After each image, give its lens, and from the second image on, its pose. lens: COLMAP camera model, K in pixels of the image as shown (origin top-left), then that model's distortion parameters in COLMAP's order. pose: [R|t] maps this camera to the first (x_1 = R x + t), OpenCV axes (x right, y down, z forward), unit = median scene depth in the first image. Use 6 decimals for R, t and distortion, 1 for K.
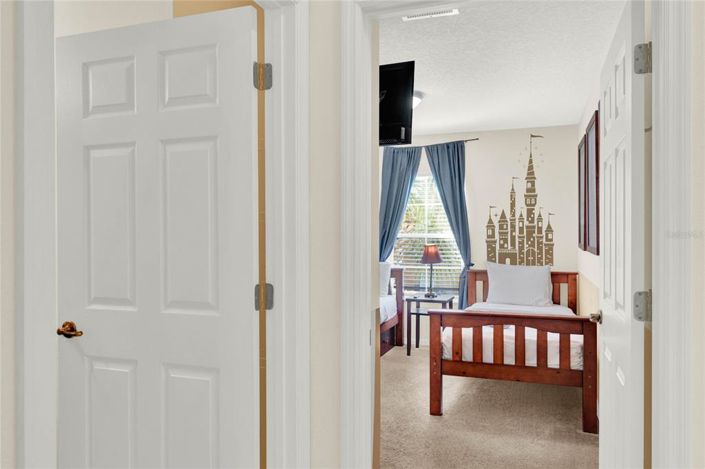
lens RADIAL K [[504.0, 0, 354.0], [0, 504.0, 237.0], [0, 0, 1]] dist [0.004556, -0.001618]
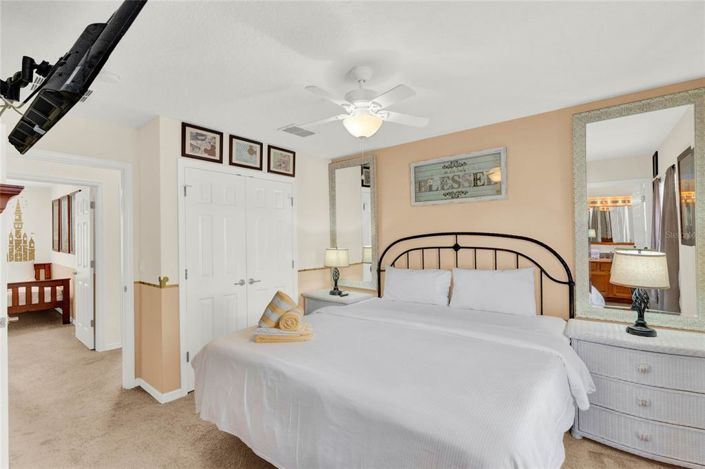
lens RADIAL K [[317.2, 0, 353.0], [0, 317.2, 238.0], [0, 0, 1]] dist [-0.004310, -0.000751]
pose [[0.333342, -0.000160, 0.942806, -0.314708], [0.008934, 0.999956, -0.002989, -0.013803], [-0.942764, 0.009420, 0.333328, -0.508629]]
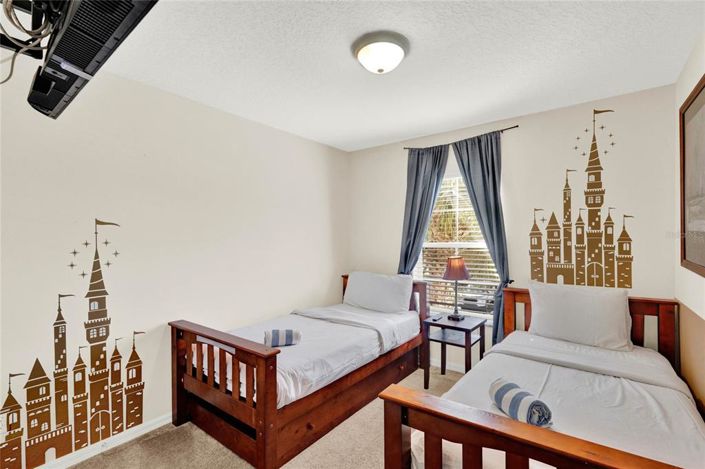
lens RADIAL K [[321.8, 0, 352.8], [0, 321.8, 239.4], [0, 0, 1]] dist [-0.007604, -0.001108]
pose [[0.955191, -0.005920, -0.295929, 0.147787], [0.005901, 0.999982, -0.000955, -0.014159], [0.295930, -0.000834, 0.955209, 0.438317]]
